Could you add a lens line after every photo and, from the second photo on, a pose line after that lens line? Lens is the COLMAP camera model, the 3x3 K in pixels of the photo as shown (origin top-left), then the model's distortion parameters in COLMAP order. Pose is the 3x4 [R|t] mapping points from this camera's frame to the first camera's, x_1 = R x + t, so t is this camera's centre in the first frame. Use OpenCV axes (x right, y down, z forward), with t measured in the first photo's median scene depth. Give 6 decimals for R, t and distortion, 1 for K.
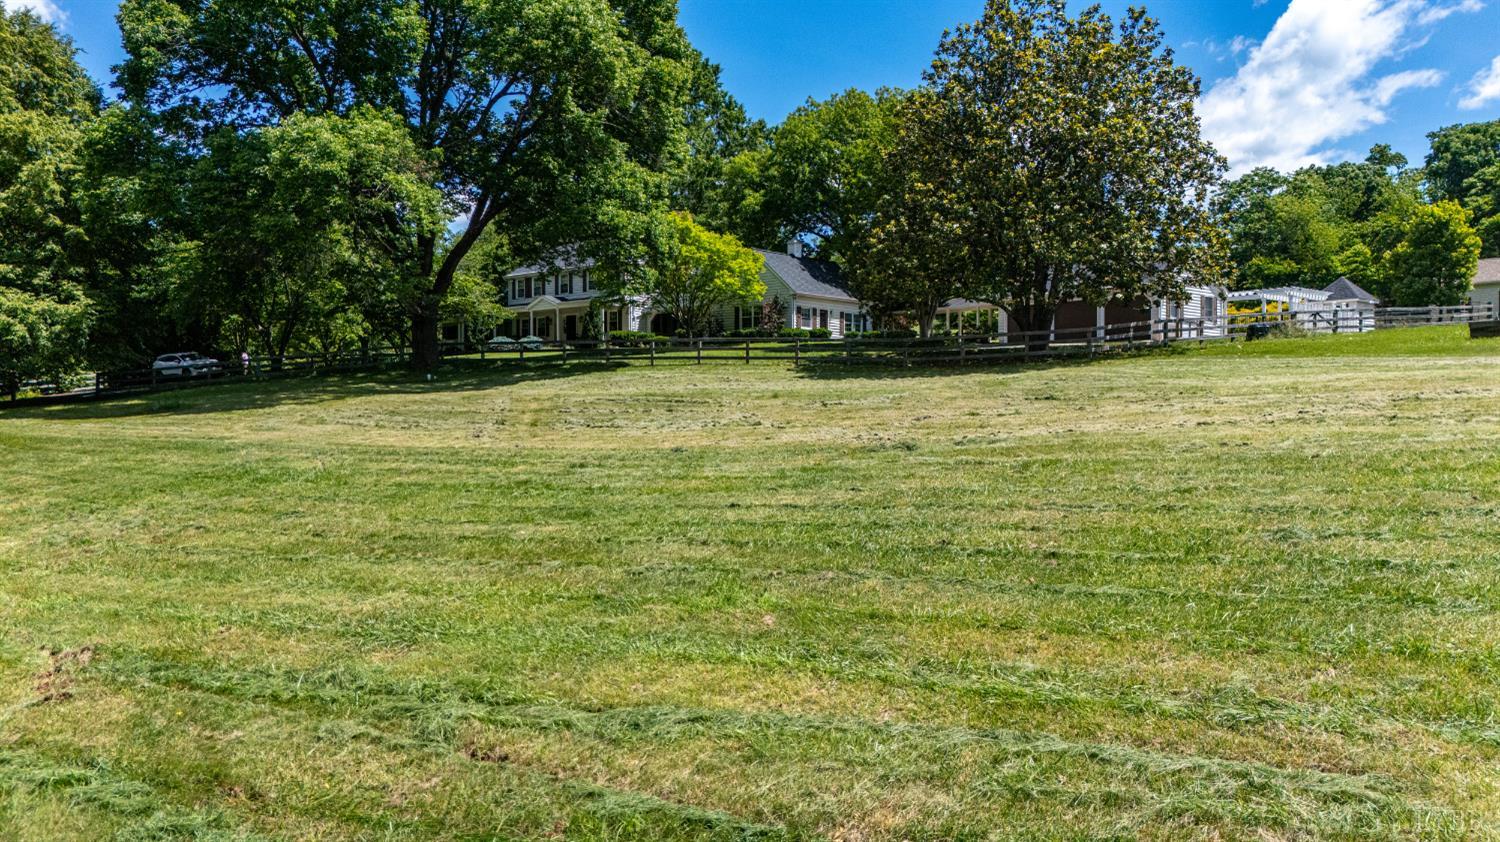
lens RADIAL K [[1095.4, 0, 750.0], [0, 1095.4, 421.0], [0, 0, 1]] dist [0.063686, -0.079662]
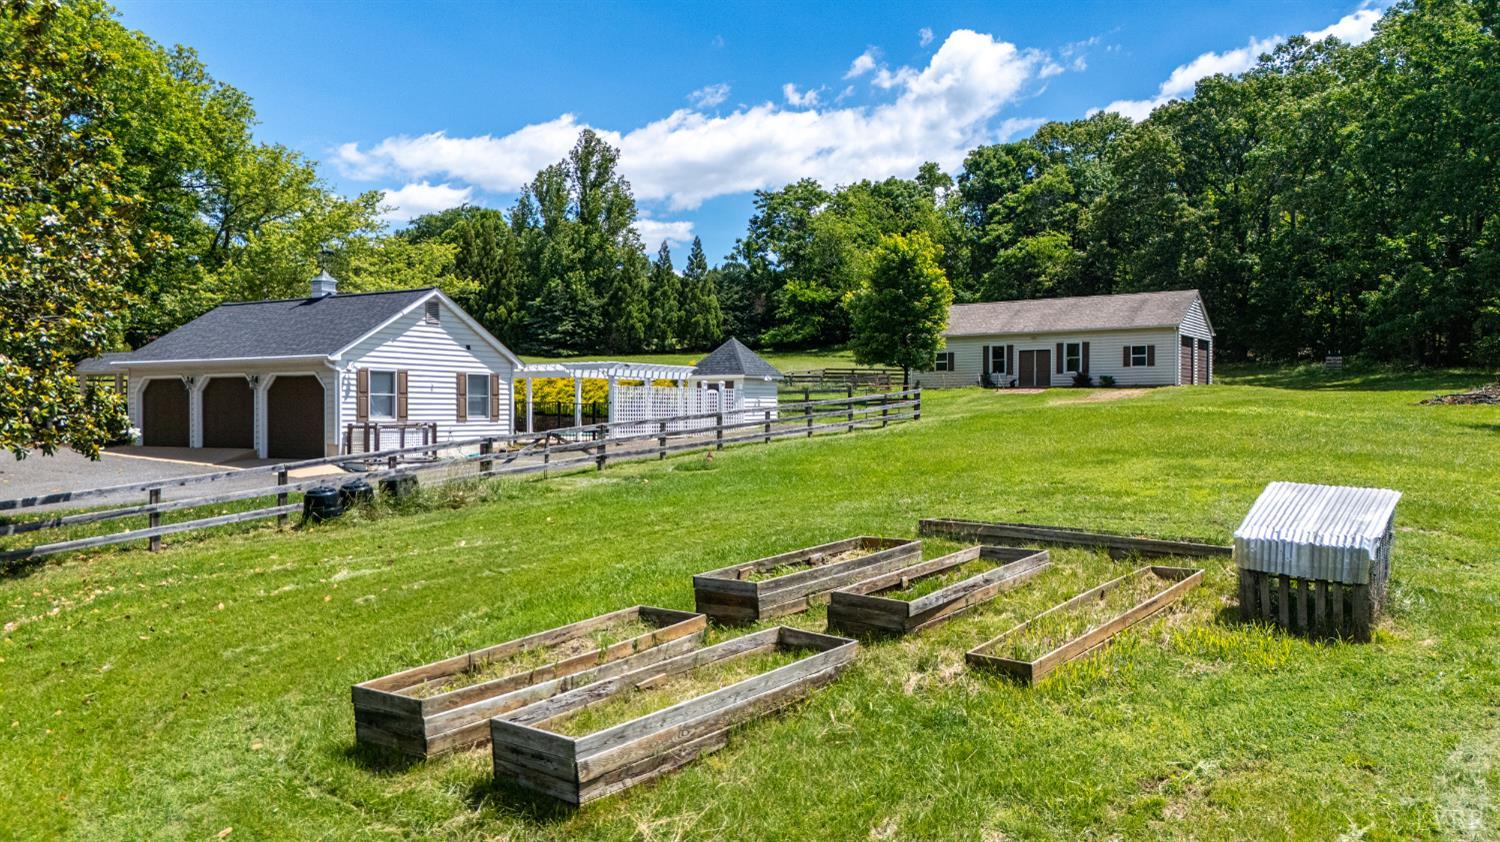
lens RADIAL K [[1095.4, 0, 750.0], [0, 1095.4, 421.0], [0, 0, 1]] dist [0.063686, -0.079662]
pose [[0.955779, -0.003572, 0.294063, 0.200969], [0.002167, 0.999985, 0.005105, -0.048393], [-0.294076, -0.004242, 0.955772, 0.206236]]
